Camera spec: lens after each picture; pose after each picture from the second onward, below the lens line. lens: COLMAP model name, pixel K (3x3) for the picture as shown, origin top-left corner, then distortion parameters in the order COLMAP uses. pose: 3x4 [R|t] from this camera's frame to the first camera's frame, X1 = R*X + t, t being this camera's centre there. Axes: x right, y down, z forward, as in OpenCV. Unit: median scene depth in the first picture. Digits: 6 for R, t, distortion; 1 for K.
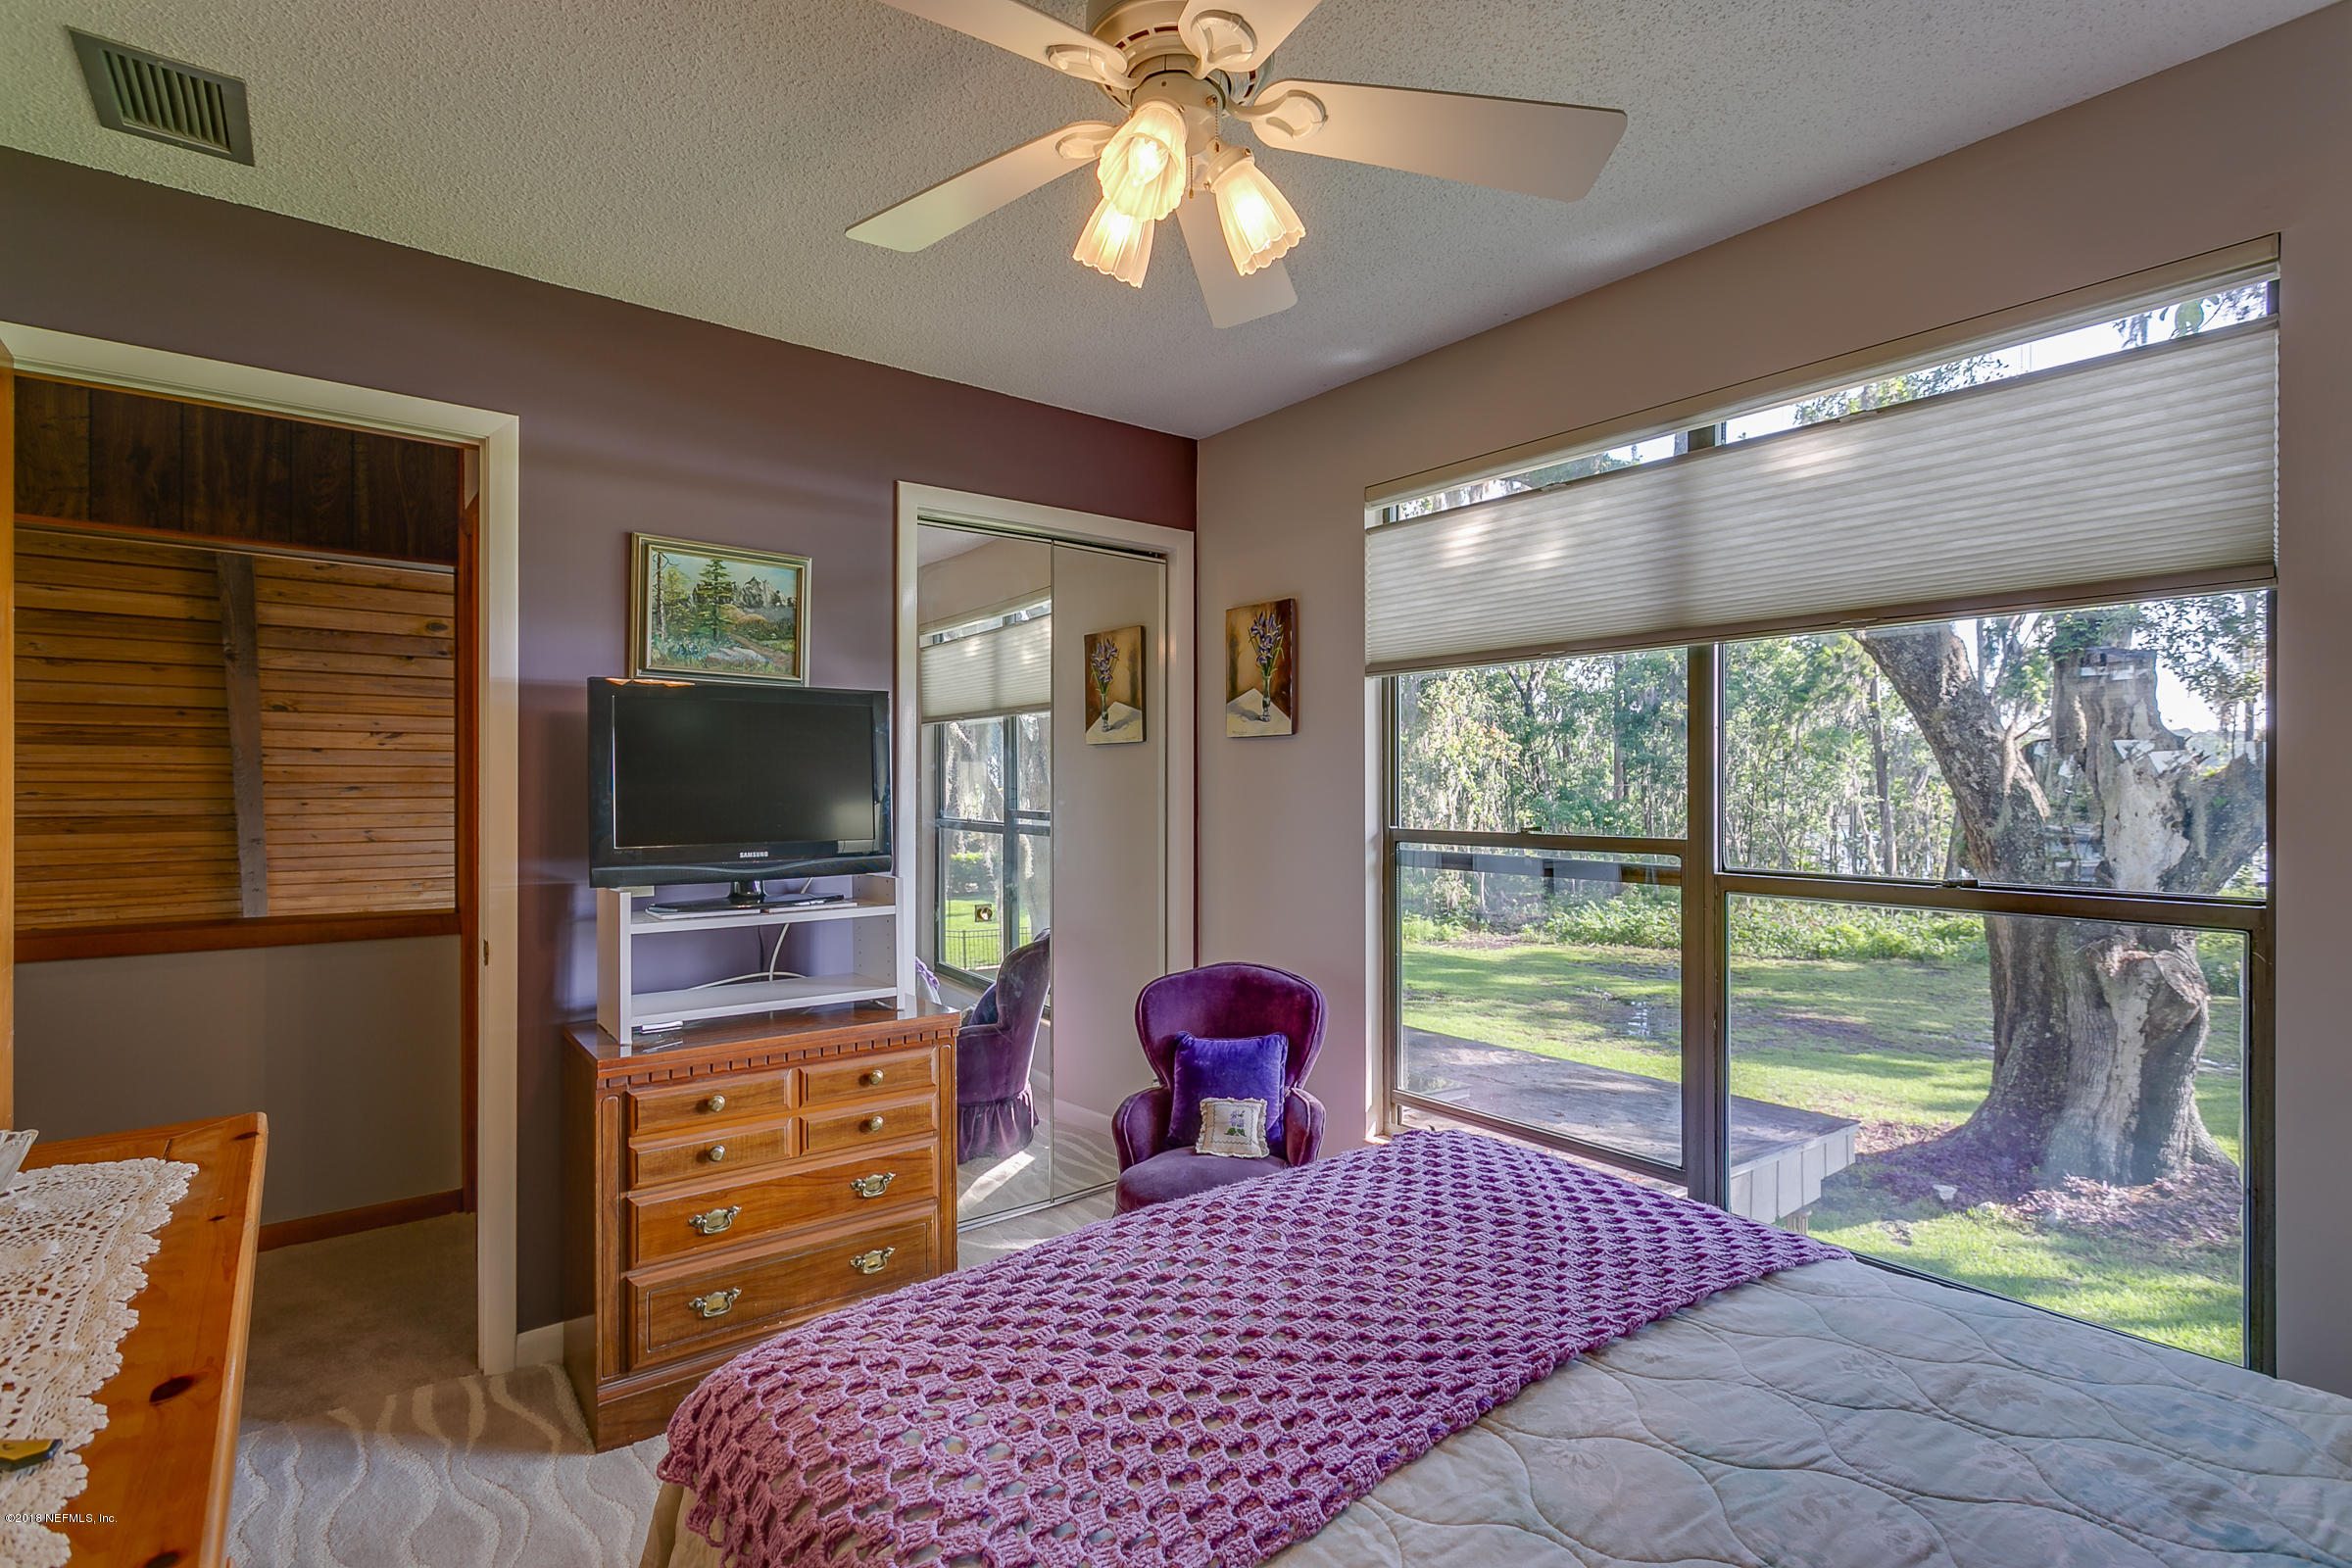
lens RADIAL K [[1133.4, 0, 1196.0], [0, 1133.4, 786.9], [0, 0, 1]] dist [0.012289, 0.000299]
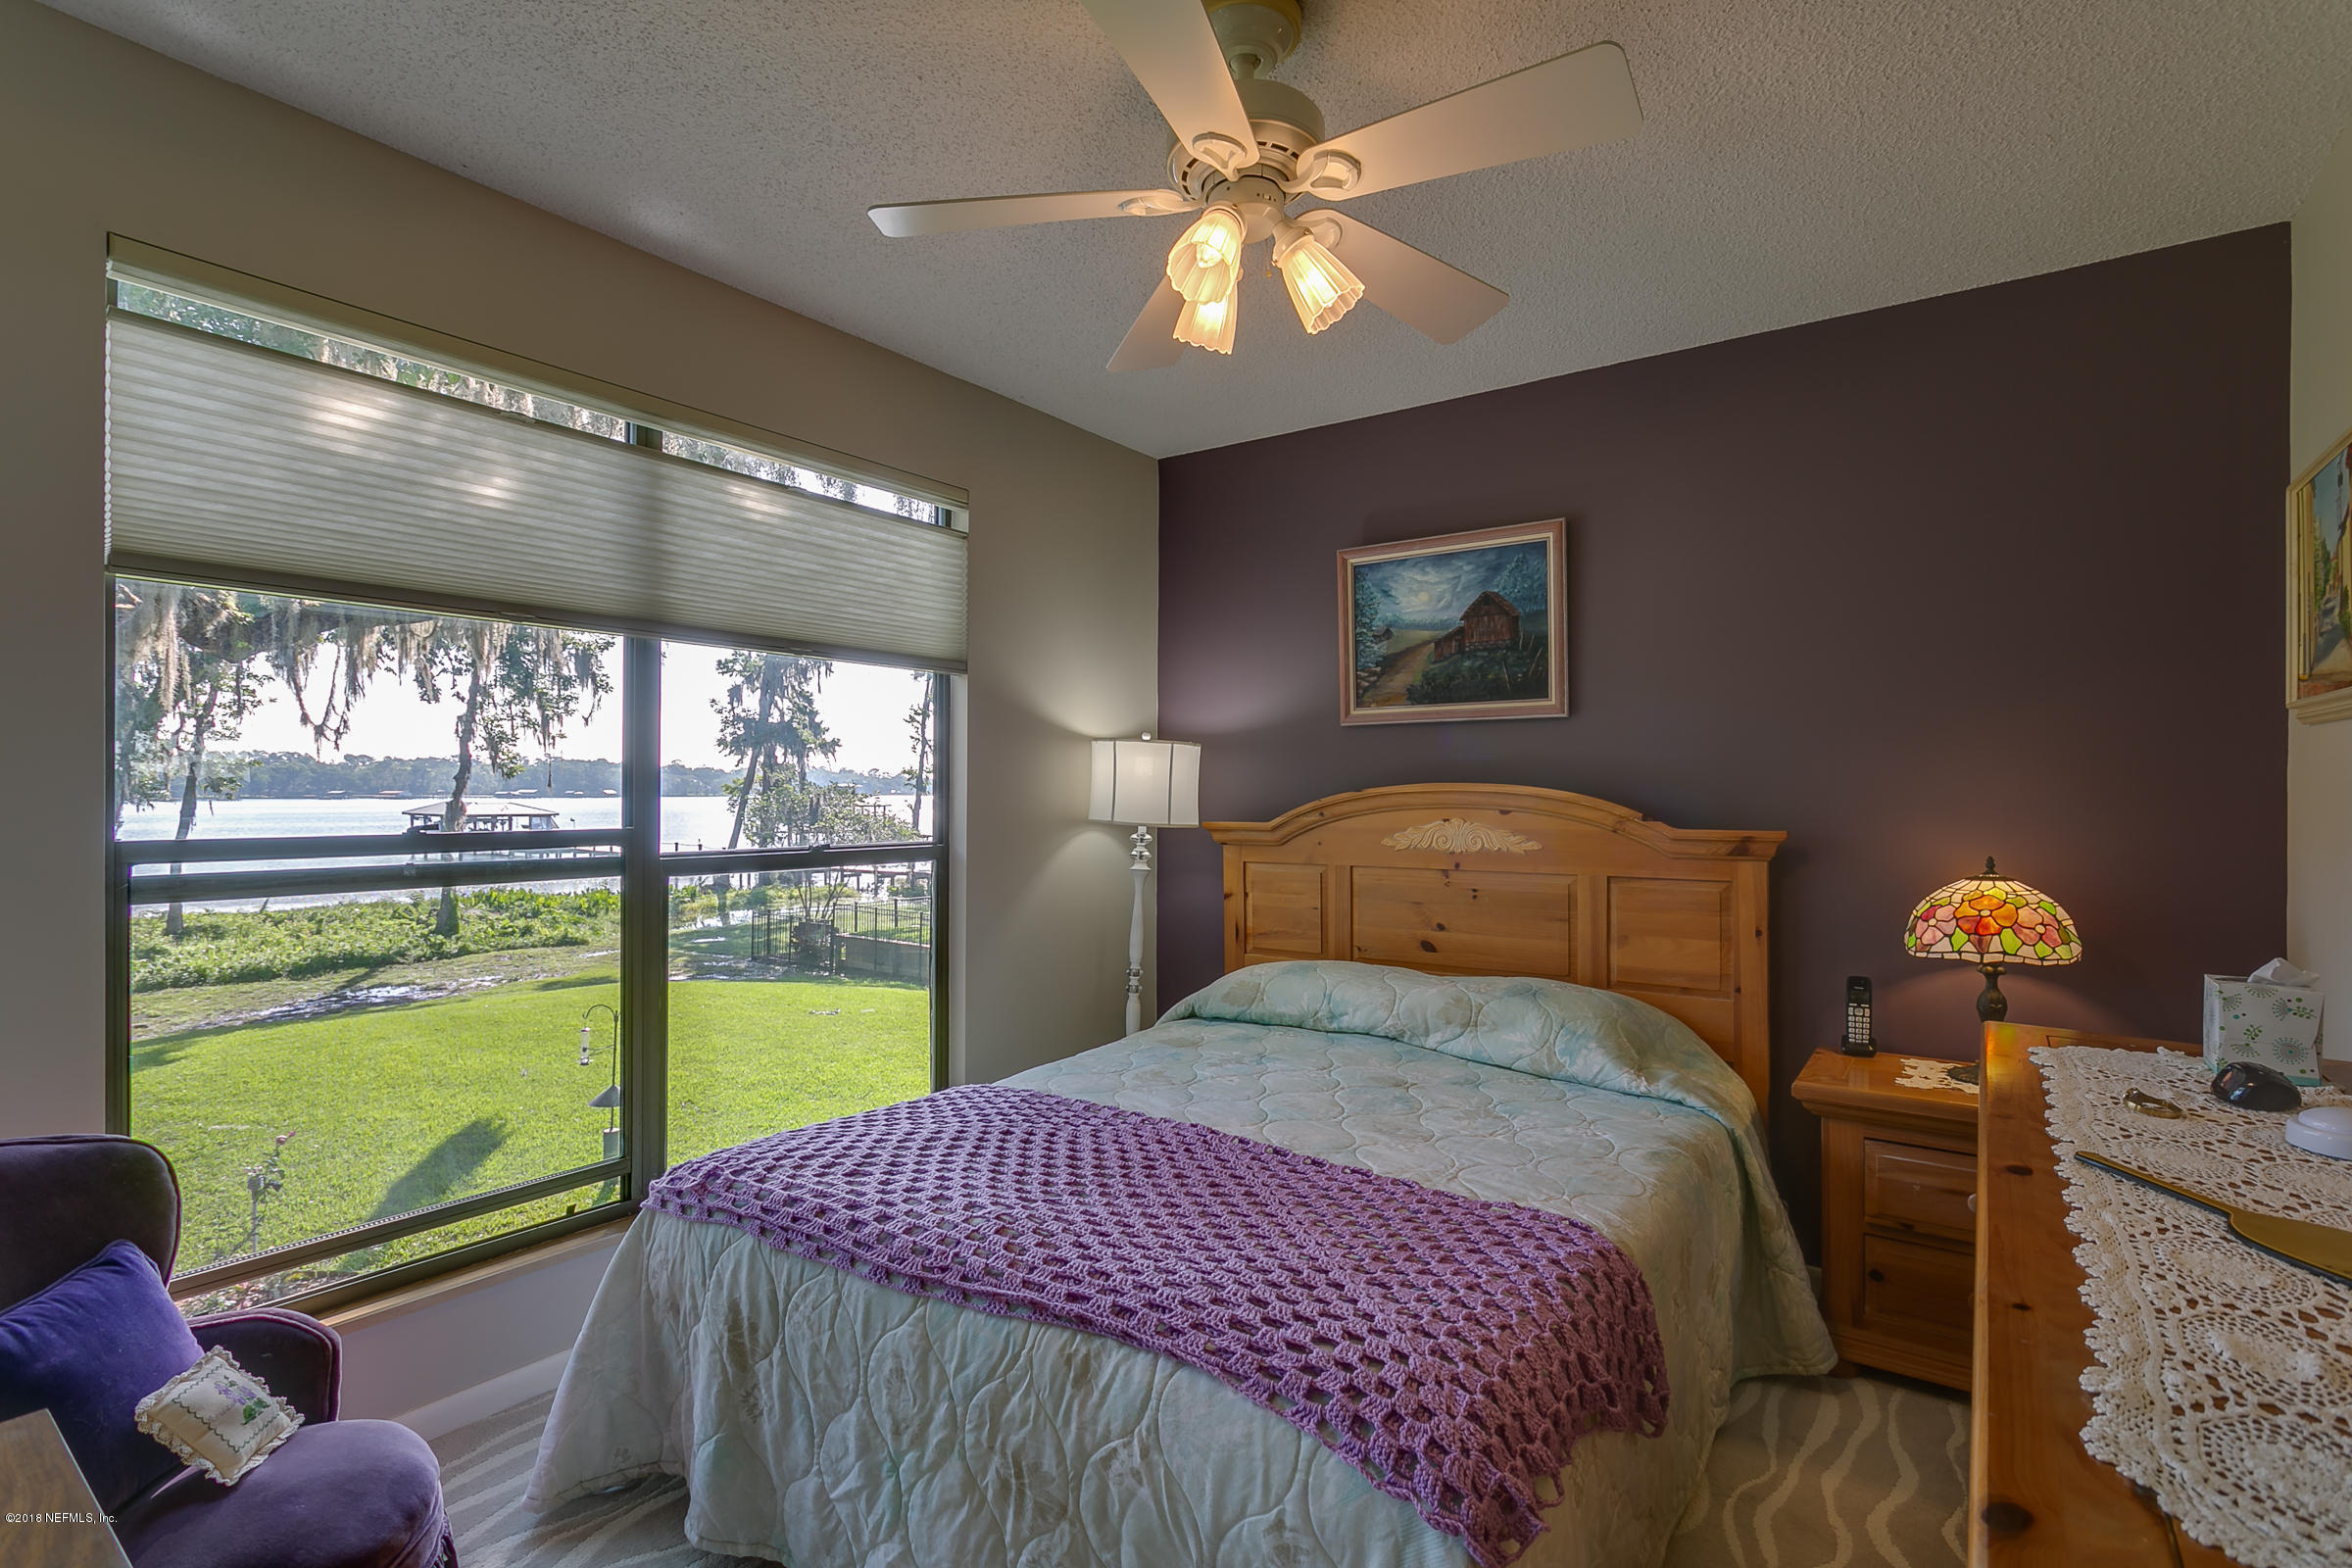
lens RADIAL K [[1095.9, 0, 1191.4], [0, 1095.9, 789.8], [0, 0, 1]] dist [-0.000369, 0.000236]
pose [[-0.276869, -0.000845, 0.960907, -0.691961], [-0.005278, 0.999986, -0.000641, 0.011581], [-0.960893, -0.005249, -0.276870, 0.858196]]
